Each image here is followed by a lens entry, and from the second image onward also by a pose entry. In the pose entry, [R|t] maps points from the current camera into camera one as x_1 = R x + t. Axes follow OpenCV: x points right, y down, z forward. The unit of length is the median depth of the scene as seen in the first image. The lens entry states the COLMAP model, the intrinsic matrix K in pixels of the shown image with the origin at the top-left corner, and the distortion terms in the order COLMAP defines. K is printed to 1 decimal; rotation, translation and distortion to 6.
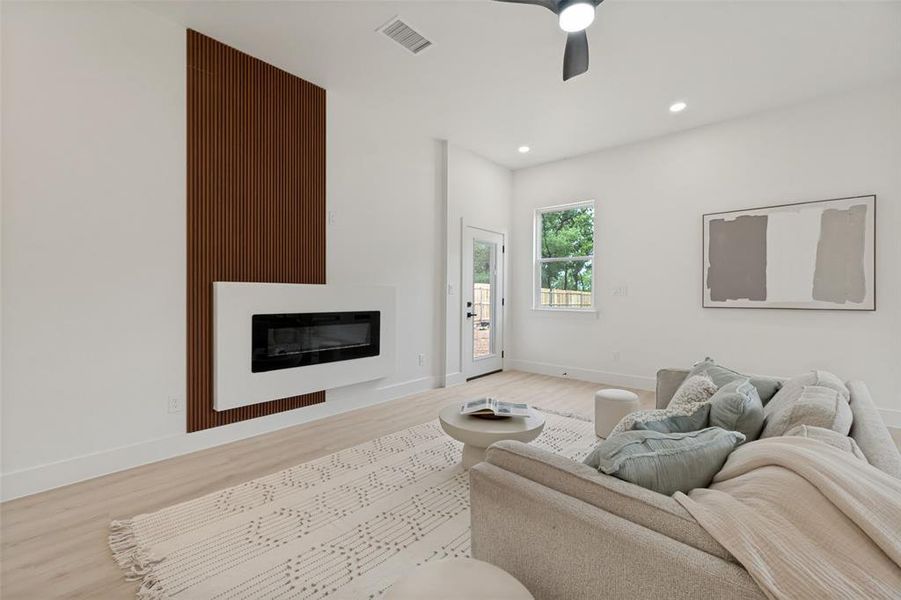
lens RADIAL K [[385.2, 0, 440.3], [0, 385.2, 297.1], [0, 0, 1]] dist [-0.001090, 0.000067]
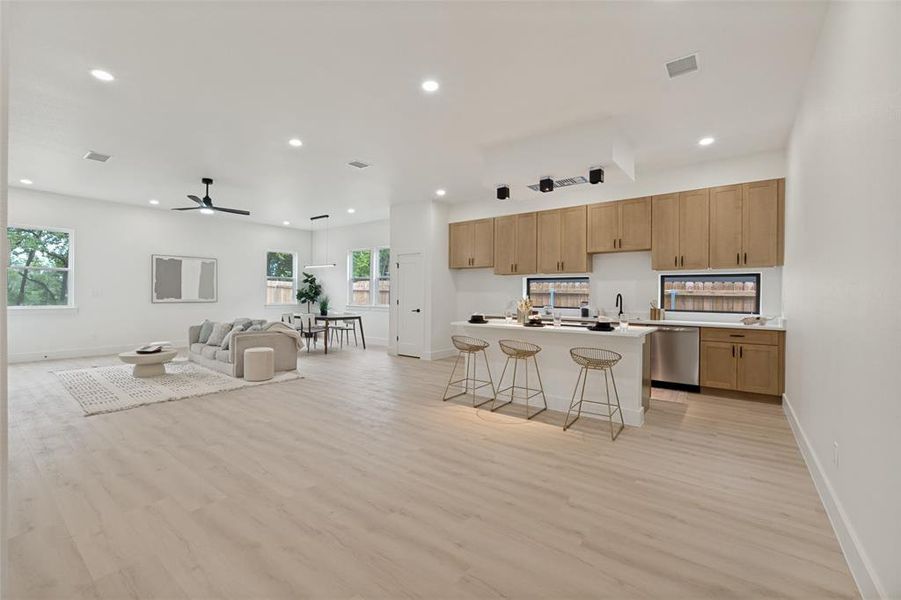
lens RADIAL K [[380.9, 0, 447.4], [0, 380.9, 296.6], [0, 0, 1]] dist [-0.011628, -0.000155]
pose [[-0.072369, -0.010802, 0.997319, -1.468581], [-0.003159, 0.999939, 0.010601, -0.032280], [-0.997373, -0.002383, -0.072399, -0.374831]]
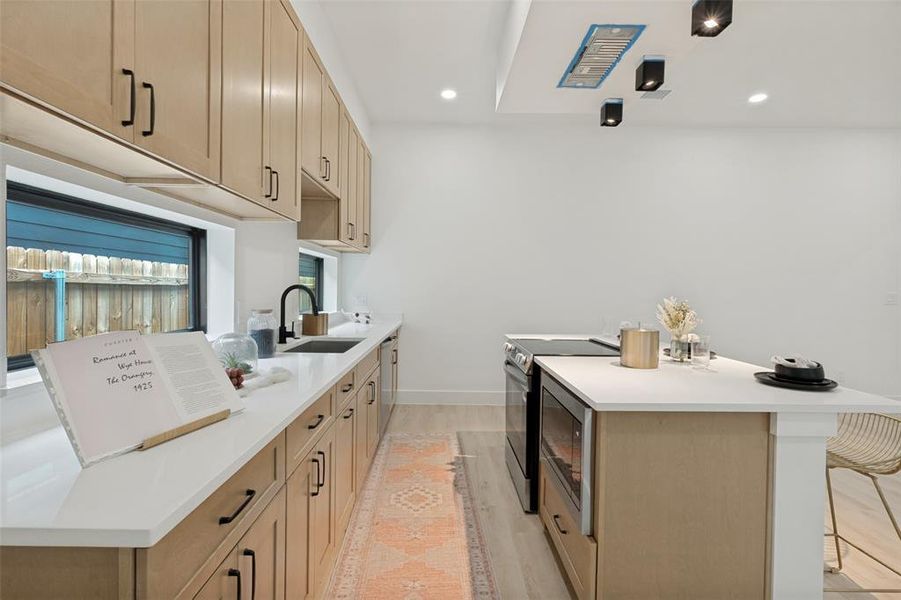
lens RADIAL K [[419.8, 0, 450.5], [0, 419.8, 300.0], [0, 0, 1]] dist [0.000442, 0.000287]
pose [[-0.741020, 0.001179, -0.671482, 0.297435], [-0.022317, 0.999403, 0.026382, -0.028661], [0.671112, 0.034535, -0.740551, -0.479402]]
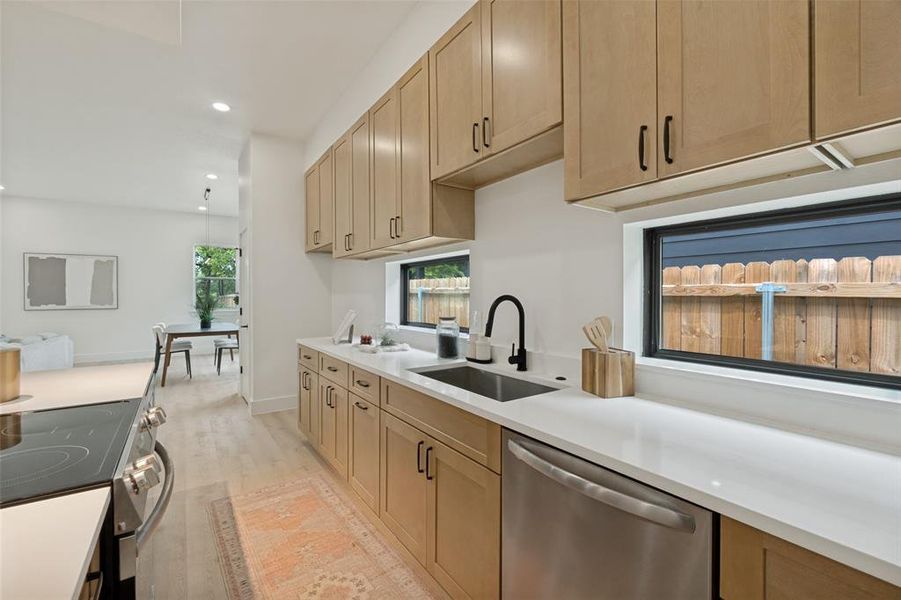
lens RADIAL K [[381.7, 0, 443.8], [0, 381.7, 296.3], [0, 0, 1]] dist [-0.001162, 0.000238]
pose [[0.243347, -0.008094, 0.969905, -0.490988], [0.007143, 0.999953, 0.006552, -0.032836], [-0.969913, 0.005334, 0.243394, -1.222870]]
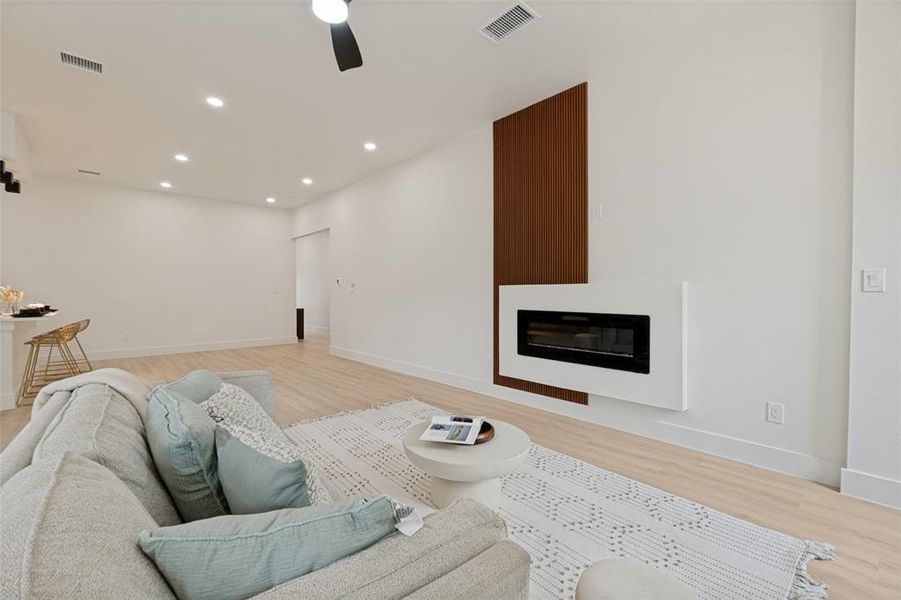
lens RADIAL K [[381.7, 0, 443.8], [0, 381.7, 296.3], [0, 0, 1]] dist [-0.001162, 0.000238]
pose [[-0.113175, 0.002913, -0.993571, 0.651803], [-0.004865, 0.999982, 0.003486, -0.002450], [0.993563, 0.005228, -0.113159, 0.709259]]
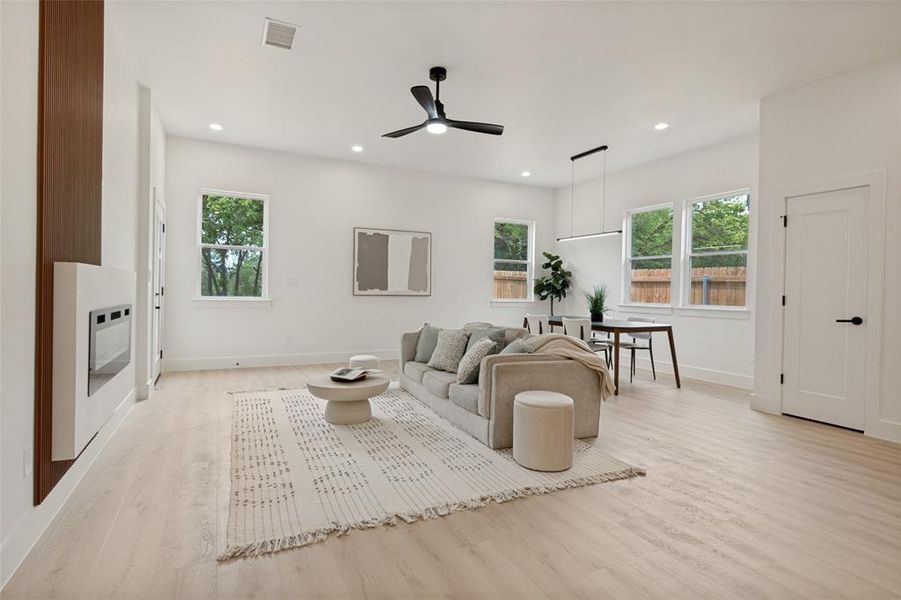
lens RADIAL K [[458.5, 0, 446.4], [0, 458.5, 293.7], [0, 0, 1]] dist [-0.000864, -0.000119]
pose [[0.378732, -0.006983, 0.925480, -0.787794], [-0.010149, 0.999880, 0.011698, -0.001175], [-0.925451, -0.013823, 0.378615, 0.085908]]
